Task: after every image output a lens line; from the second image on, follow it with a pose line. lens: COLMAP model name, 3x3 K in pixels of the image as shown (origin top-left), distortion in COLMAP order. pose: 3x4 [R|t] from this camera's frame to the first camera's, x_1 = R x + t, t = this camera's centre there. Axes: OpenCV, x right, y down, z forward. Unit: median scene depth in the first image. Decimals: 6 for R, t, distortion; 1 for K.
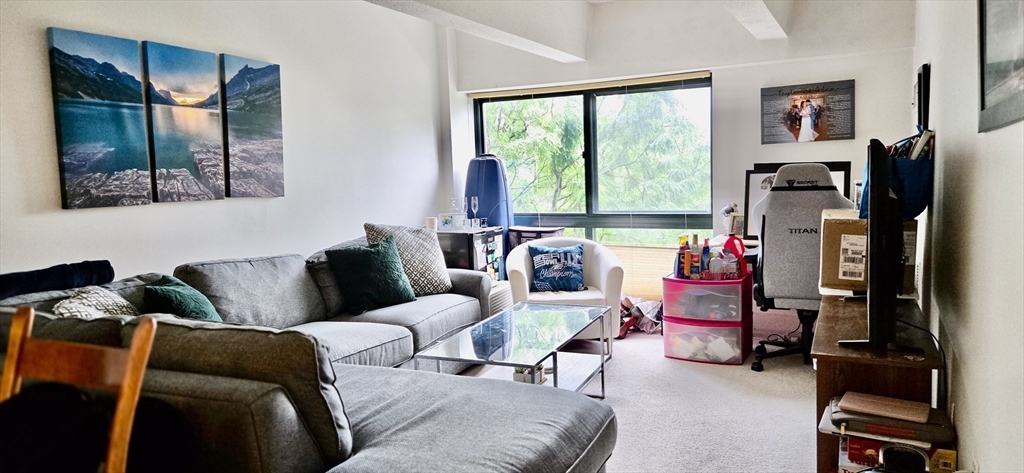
lens RADIAL K [[690.5, 0, 512.0], [0, 690.5, 236.5], [0, 0, 1]] dist [0.057022, -0.000319]
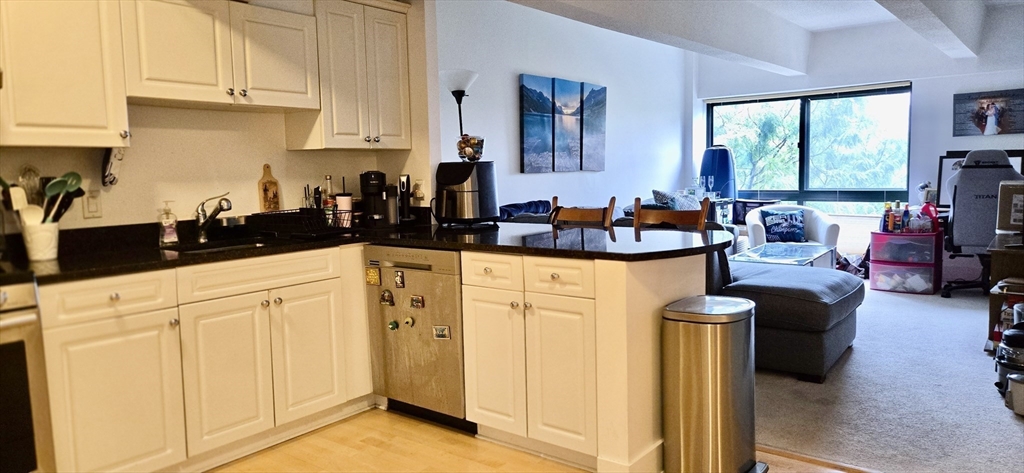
lens RADIAL K [[686.3, 0, 512.0], [0, 686.3, 236.5], [0, 0, 1]] dist [0.128936, -0.126174]
pose [[0.980864, 0.030496, -0.192289, -0.209056], [-0.029551, 0.999533, 0.007784, 0.075183], [0.192437, -0.001952, 0.981307, -0.505215]]
